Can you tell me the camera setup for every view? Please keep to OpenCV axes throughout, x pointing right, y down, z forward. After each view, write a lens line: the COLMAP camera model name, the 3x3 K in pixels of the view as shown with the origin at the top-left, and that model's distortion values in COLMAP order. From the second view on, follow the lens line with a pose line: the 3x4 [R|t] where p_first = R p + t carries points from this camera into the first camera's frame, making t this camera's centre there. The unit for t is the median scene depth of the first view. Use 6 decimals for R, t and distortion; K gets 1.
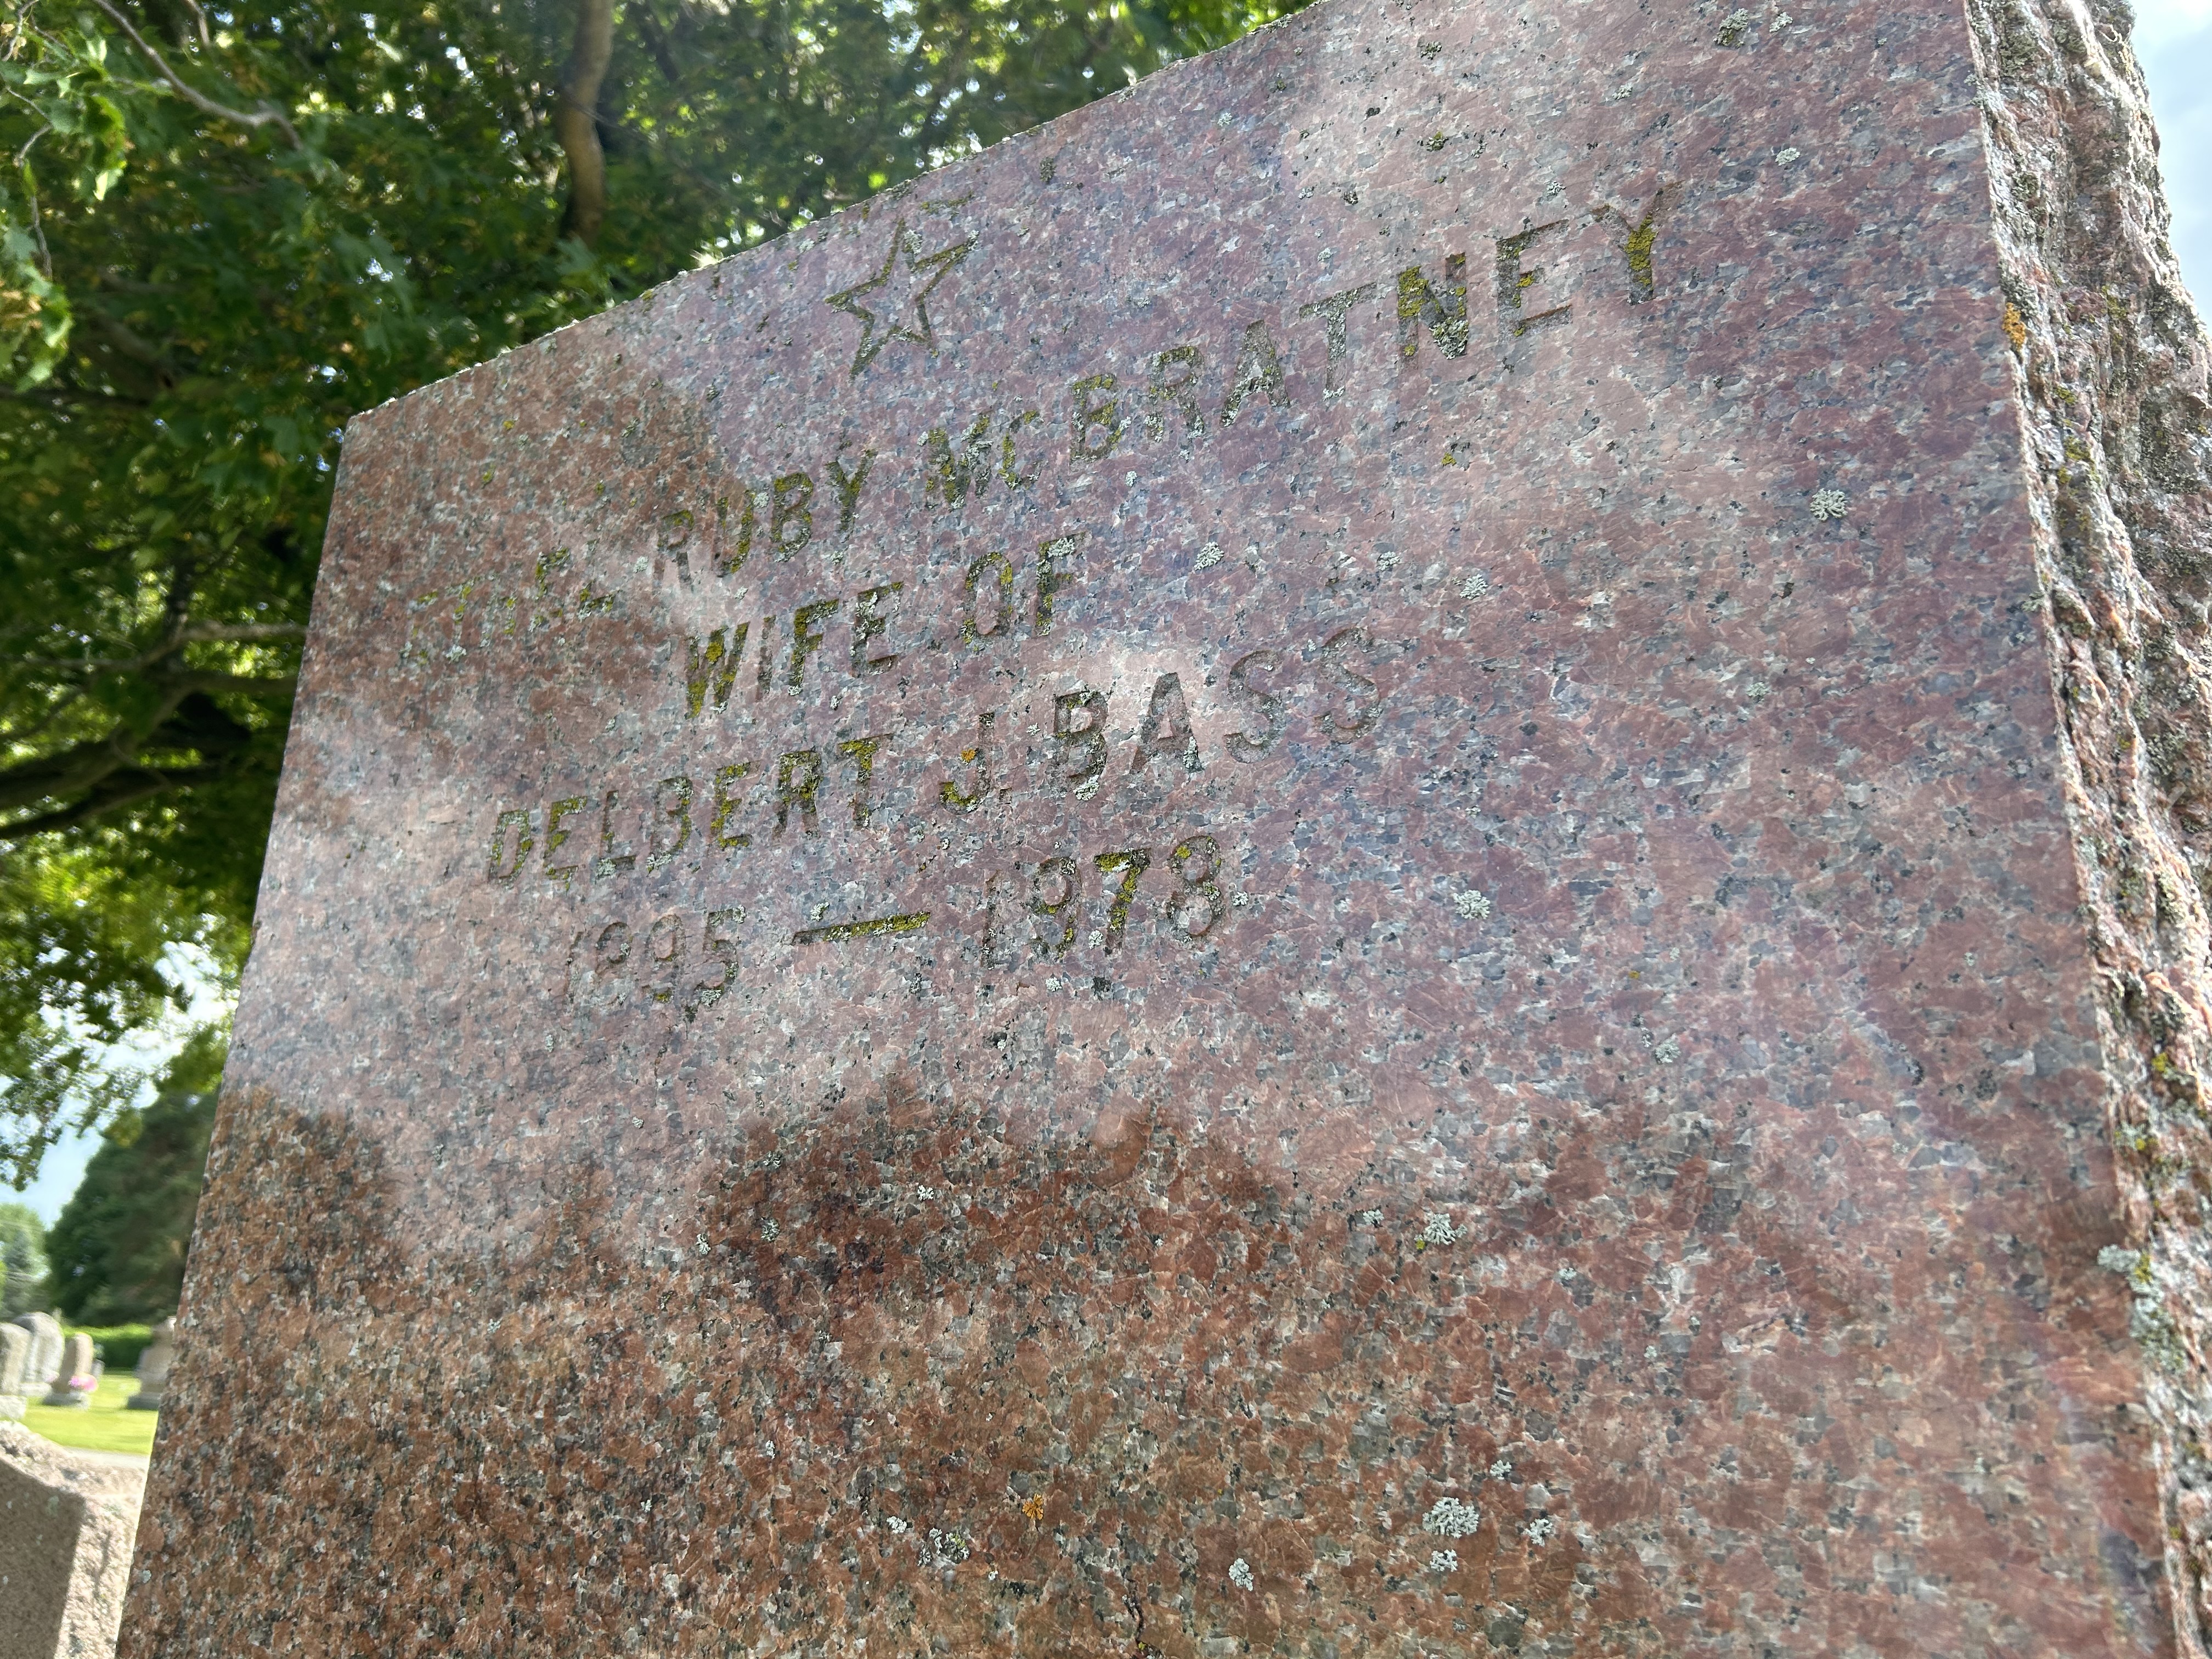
lens RADIAL K [[1668.3, 0, 1105.1], [0, 1668.3, 809.1], [0, 0, 1]] dist [0.032309, -0.035659]
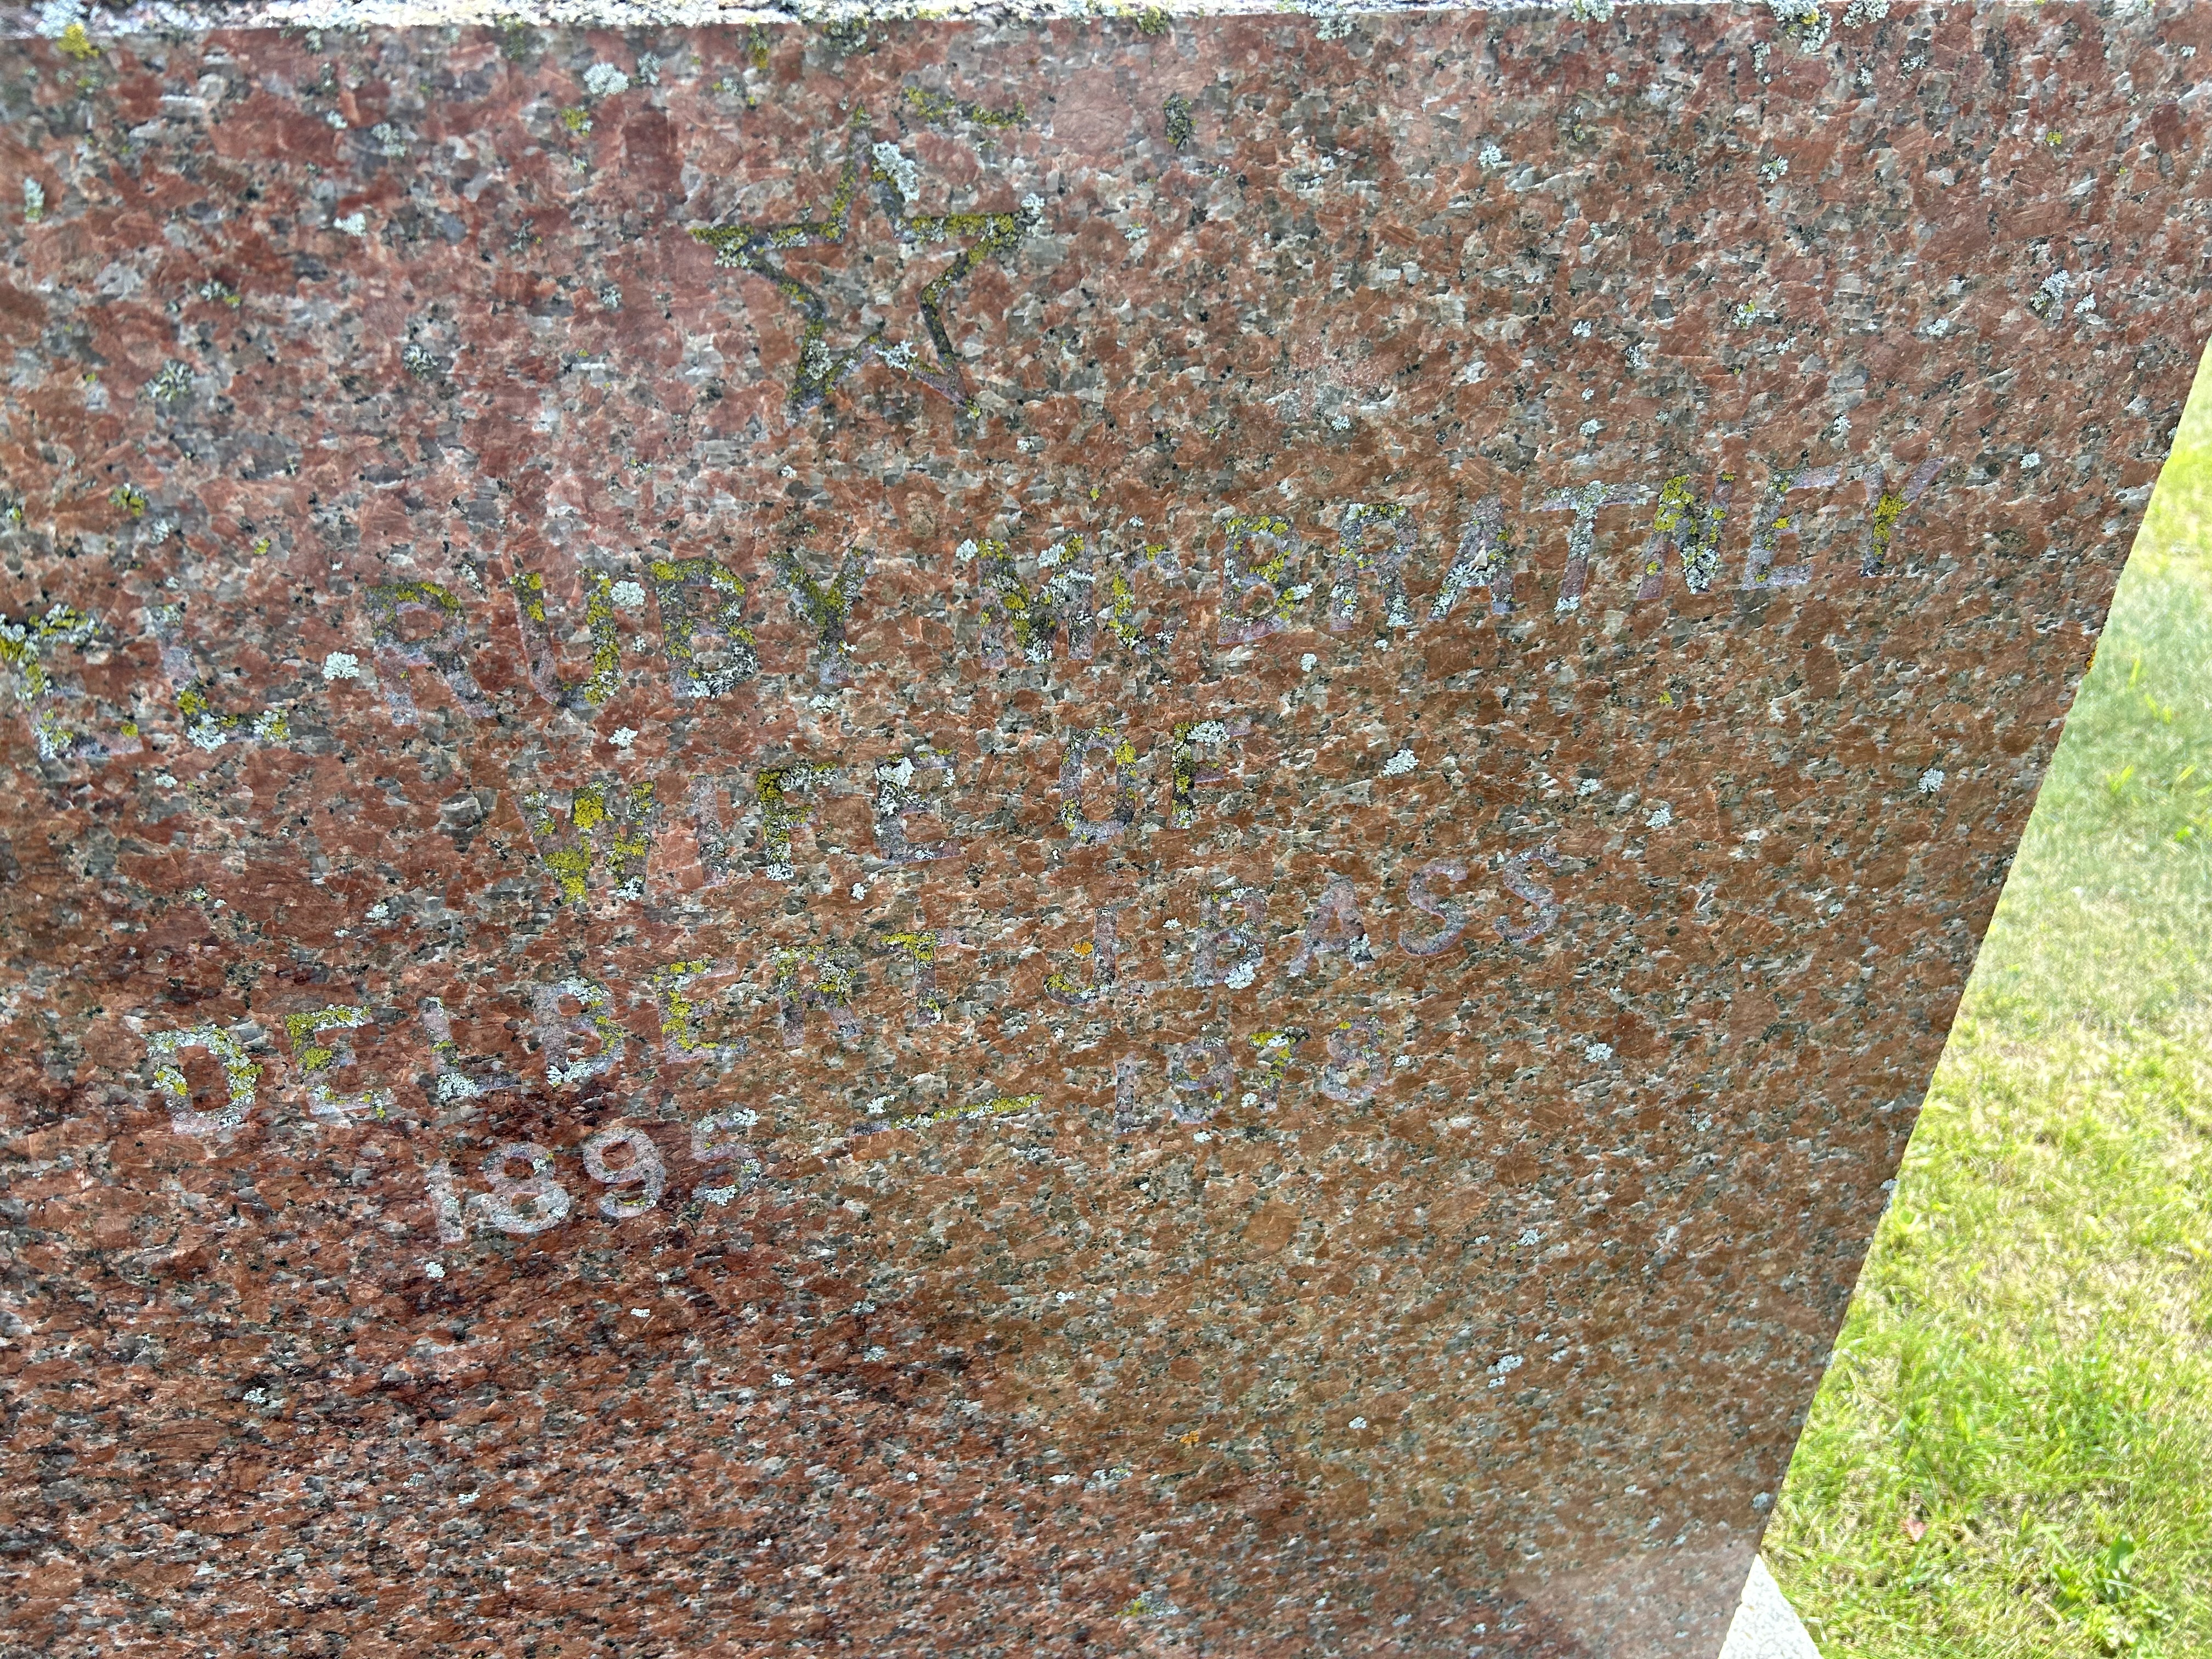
lens RADIAL K [[1698.8, 0, 1107.2], [0, 1698.8, 816.4], [0, 0, 1]] dist [0.030134, -0.034510]
pose [[0.686751, -0.414348, 0.597234, -0.627125], [-0.207327, 0.675841, 0.707287, -0.773413], [-0.696698, -0.609553, 0.378229, 0.770624]]
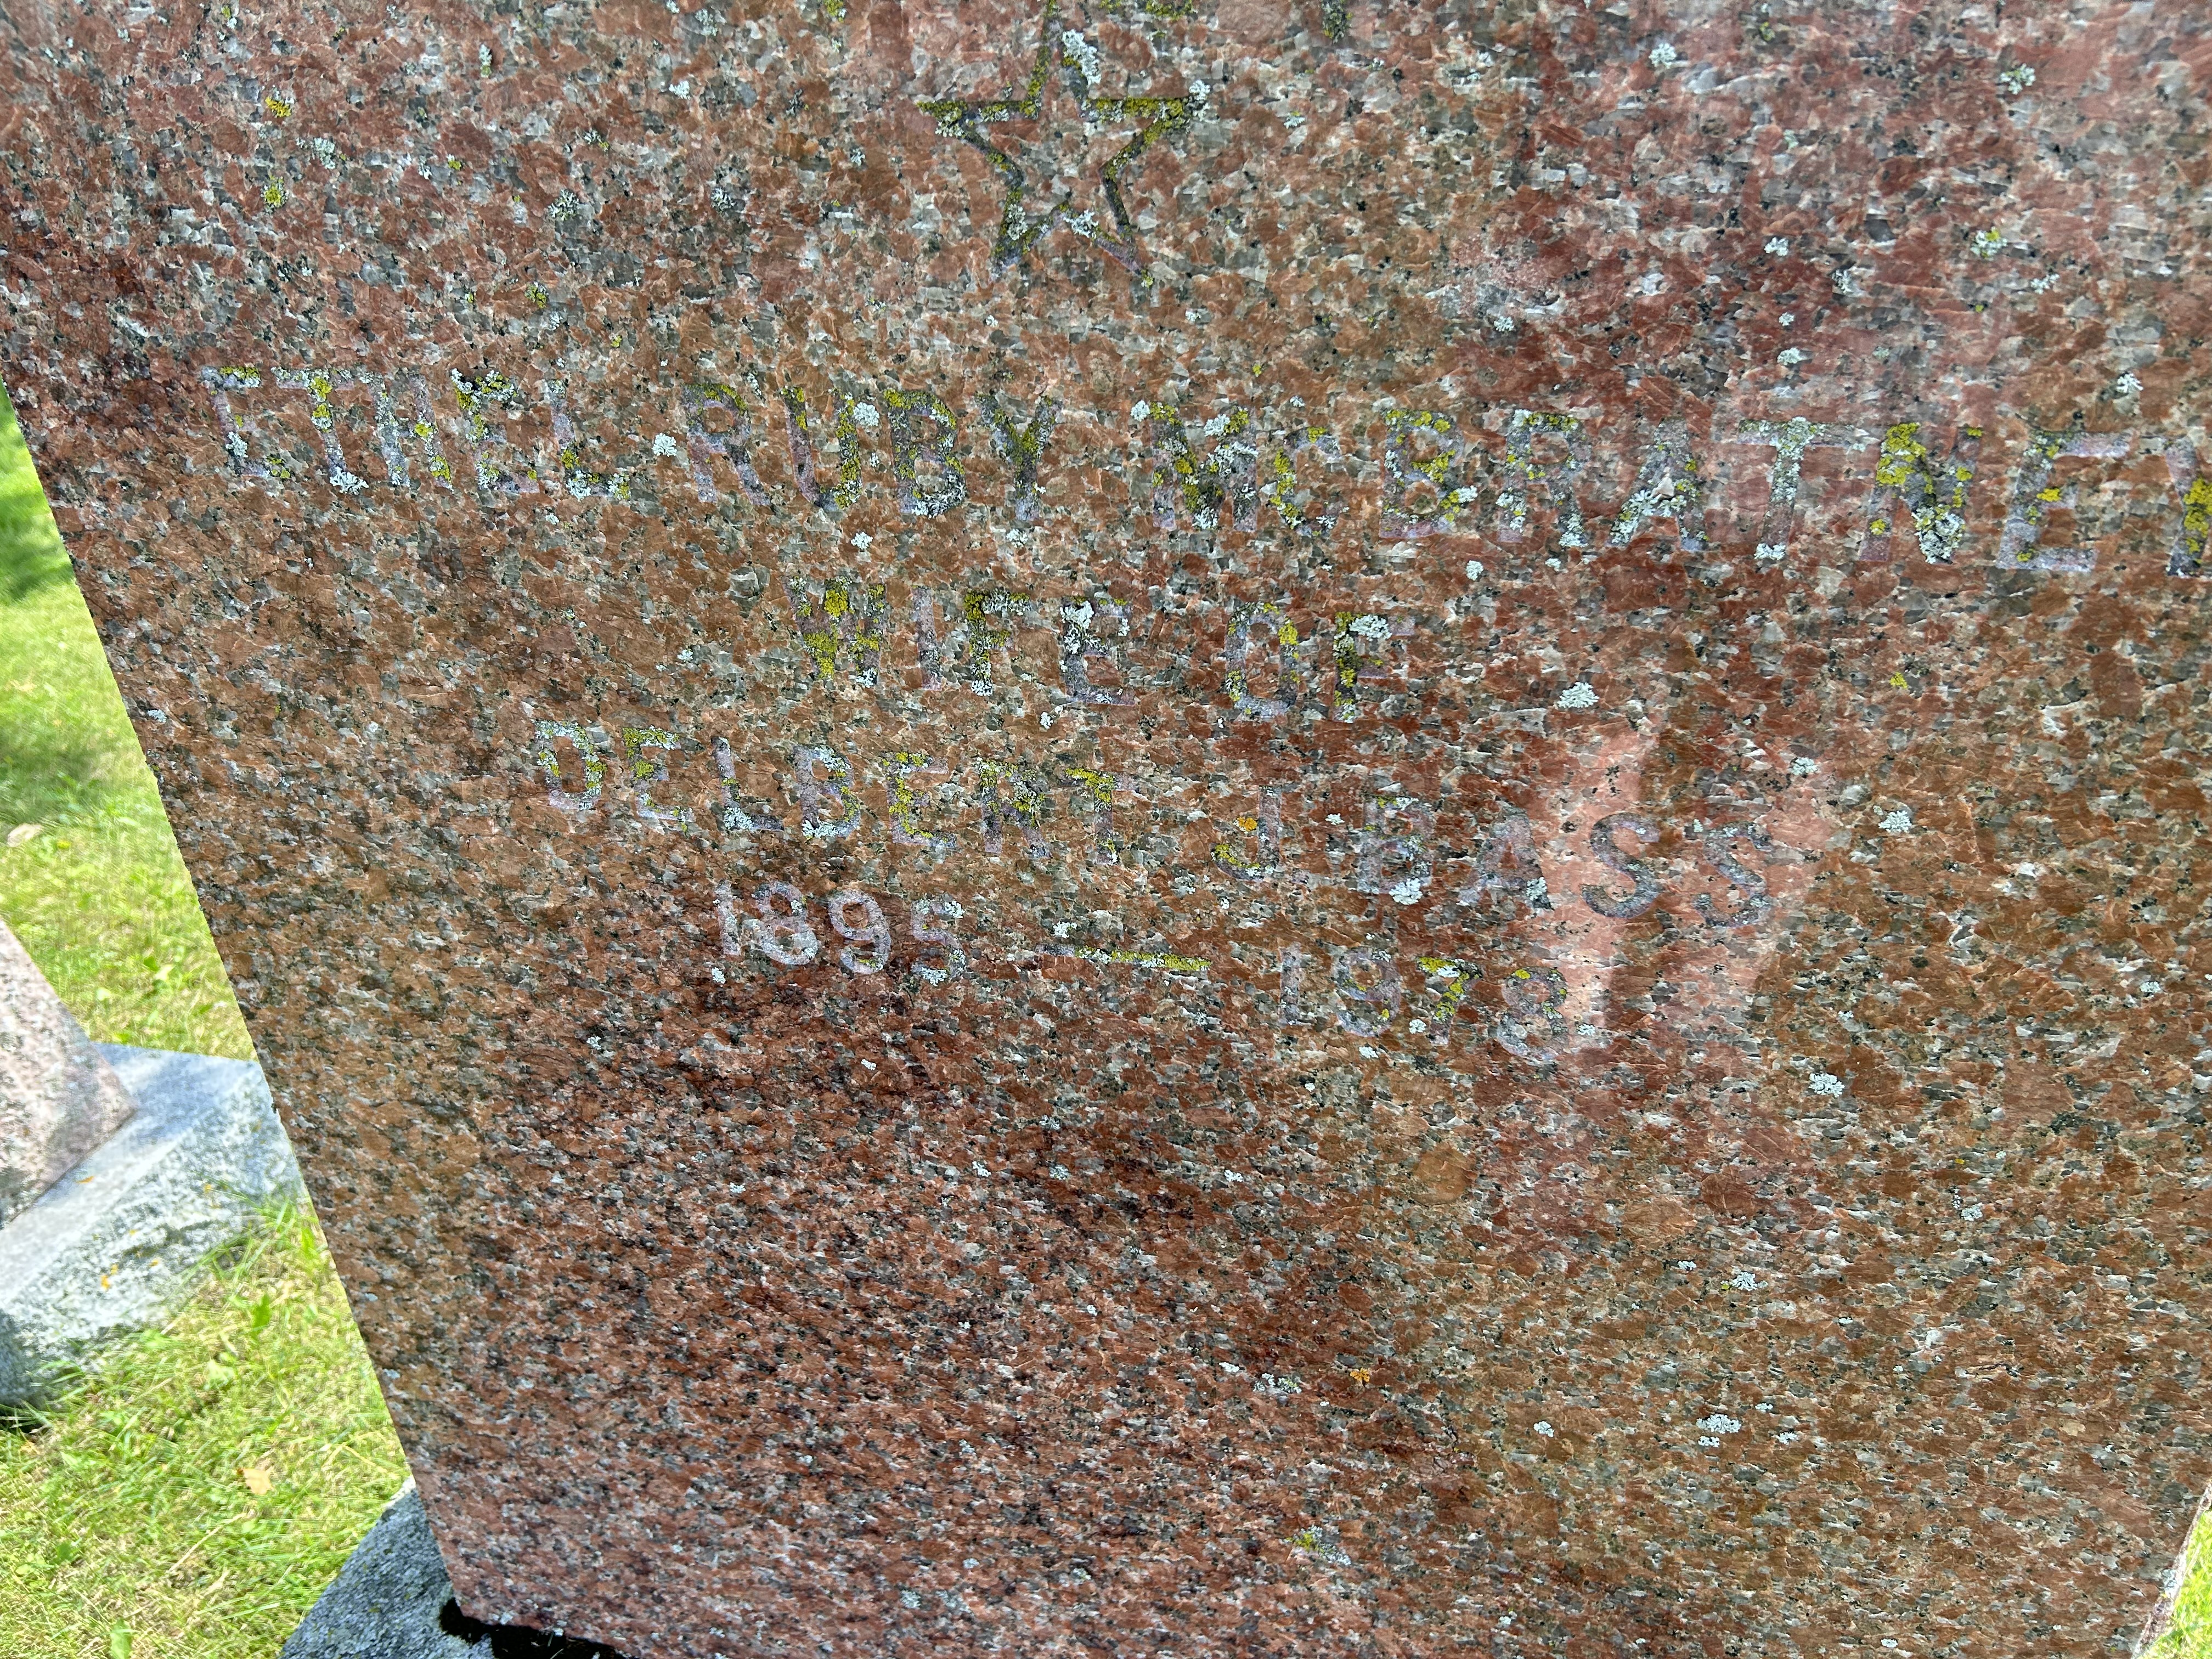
lens RADIAL K [[1684.3, 0, 1103.3], [0, 1684.3, 799.2], [0, 0, 1]] dist [0.022284, -0.019372]
pose [[0.947317, -0.219655, 0.233113, -0.407240], [-0.021094, 0.683436, 0.729705, -0.784048], [-0.319602, -0.696180, 0.642798, 0.486076]]
